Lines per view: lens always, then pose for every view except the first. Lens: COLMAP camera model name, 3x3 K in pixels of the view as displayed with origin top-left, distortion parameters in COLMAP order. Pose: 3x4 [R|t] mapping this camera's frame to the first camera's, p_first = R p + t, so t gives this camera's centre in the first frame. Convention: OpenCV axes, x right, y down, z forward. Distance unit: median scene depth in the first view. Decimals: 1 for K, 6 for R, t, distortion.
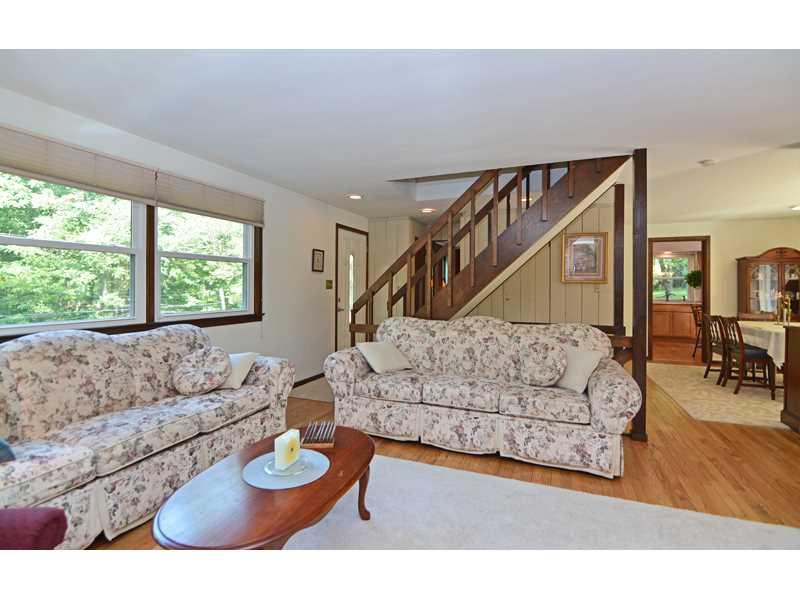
lens RADIAL K [[390.9, 0, 402.5], [0, 390.9, 288.4], [0, 0, 1]] dist [-0.006052, -0.003986]
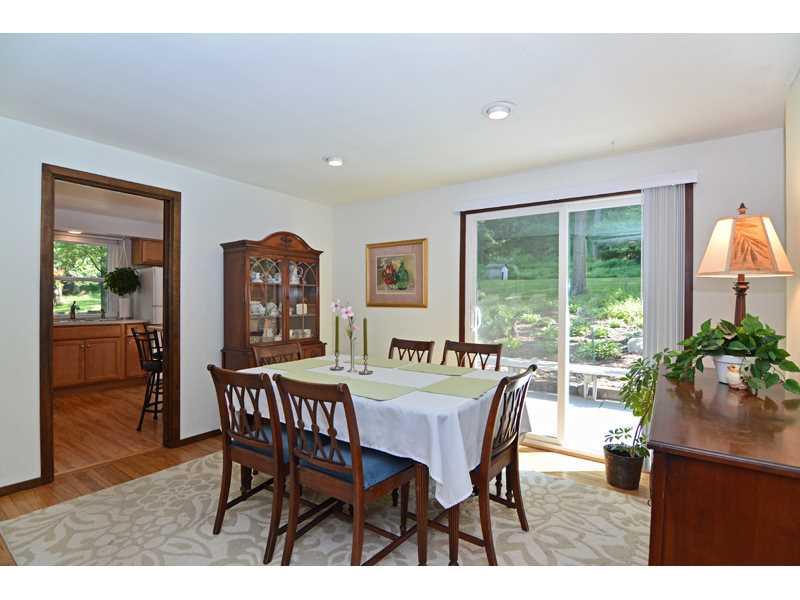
lens RADIAL K [[390.9, 0, 399.1], [0, 390.9, 297.0], [0, 0, 1]] dist [-0.006052, -0.003986]
pose [[0.241628, -0.004780, 0.970357, 0.245047], [-0.000578, 0.999987, 0.005070, -0.002927], [-0.970369, -0.001786, 0.241622, 0.398053]]
